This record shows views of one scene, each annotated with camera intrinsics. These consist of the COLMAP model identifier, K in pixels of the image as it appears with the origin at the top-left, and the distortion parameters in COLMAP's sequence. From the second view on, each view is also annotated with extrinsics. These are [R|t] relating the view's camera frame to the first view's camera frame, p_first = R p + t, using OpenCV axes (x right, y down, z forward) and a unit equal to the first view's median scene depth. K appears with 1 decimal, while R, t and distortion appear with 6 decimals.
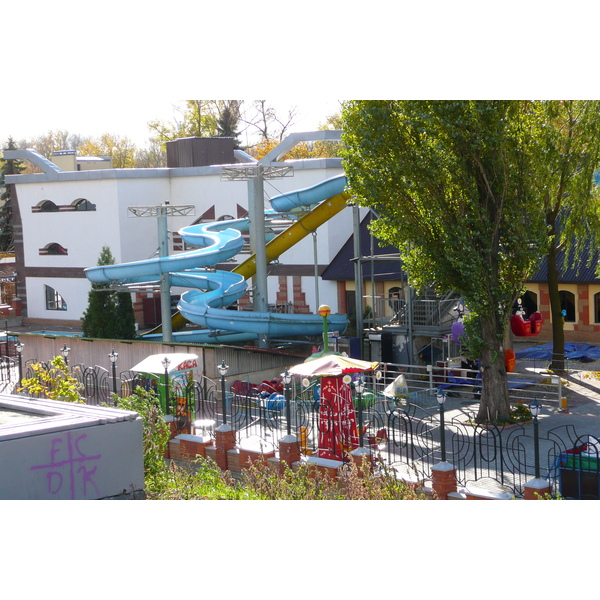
lens RADIAL K [[1519.3, 0, 300.0], [0, 1519.3, 299.9], [0, 0, 1]] dist [-0.013829, 0.000000]
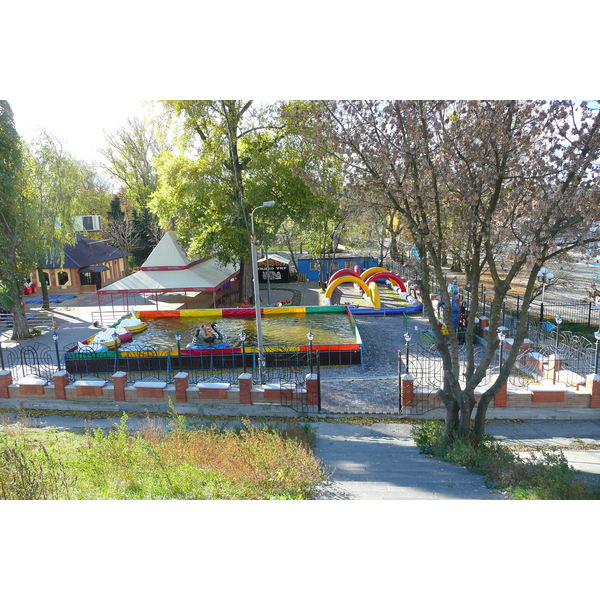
lens RADIAL K [[489.5, 0, 300.2], [0, 489.5, 299.1], [0, 0, 1]] dist [0.003352, 0.000804]
pose [[0.768378, -0.093745, 0.633093, -0.000188], [0.050070, 0.994987, 0.086562, -0.011742], [-0.638034, -0.034813, 0.769221, 0.210955]]
